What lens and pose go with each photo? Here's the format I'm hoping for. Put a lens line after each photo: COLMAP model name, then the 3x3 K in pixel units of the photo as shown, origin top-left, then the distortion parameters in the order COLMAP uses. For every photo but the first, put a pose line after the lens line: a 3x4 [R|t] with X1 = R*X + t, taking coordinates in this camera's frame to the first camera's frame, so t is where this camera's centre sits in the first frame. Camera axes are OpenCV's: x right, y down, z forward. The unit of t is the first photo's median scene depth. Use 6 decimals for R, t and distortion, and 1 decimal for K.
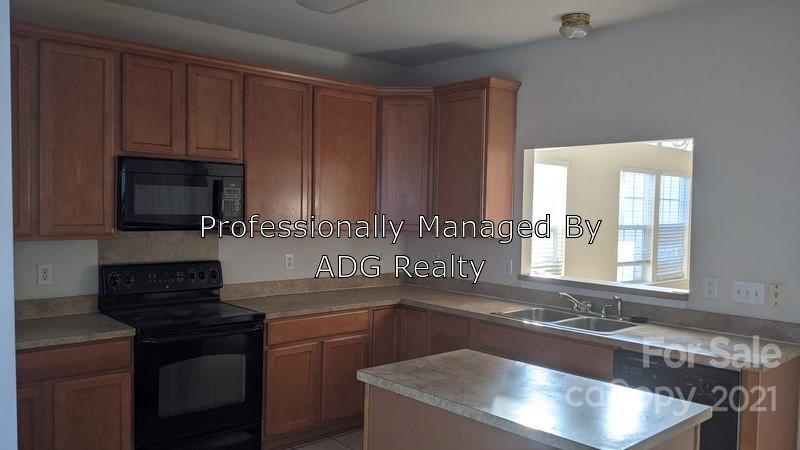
lens RADIAL K [[640.6, 0, 399.9], [0, 640.6, 204.8], [0, 0, 1]] dist [0.001937, -0.000525]
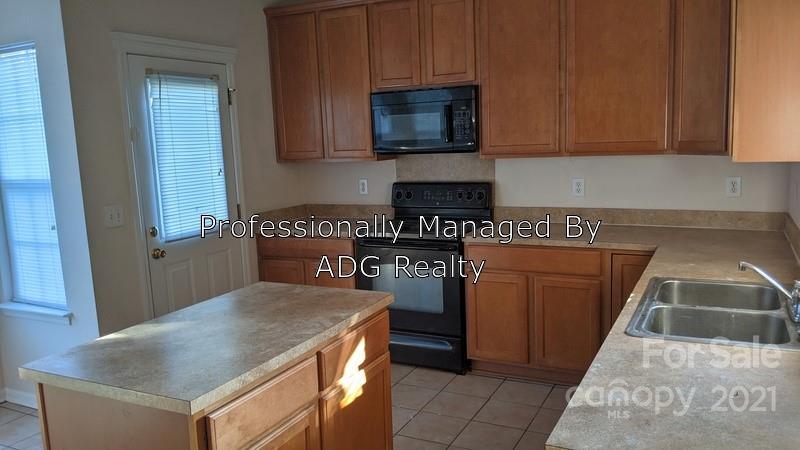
lens RADIAL K [[626.1, 0, 400.0], [0, 626.1, 225.0], [0, 0, 1]] dist [0.007237, -0.001145]
pose [[0.373739, 0.105868, -0.921472, 0.619725], [0.050310, 0.989688, 0.134111, 0.013277], [0.926168, -0.096482, 0.364559, 0.517131]]
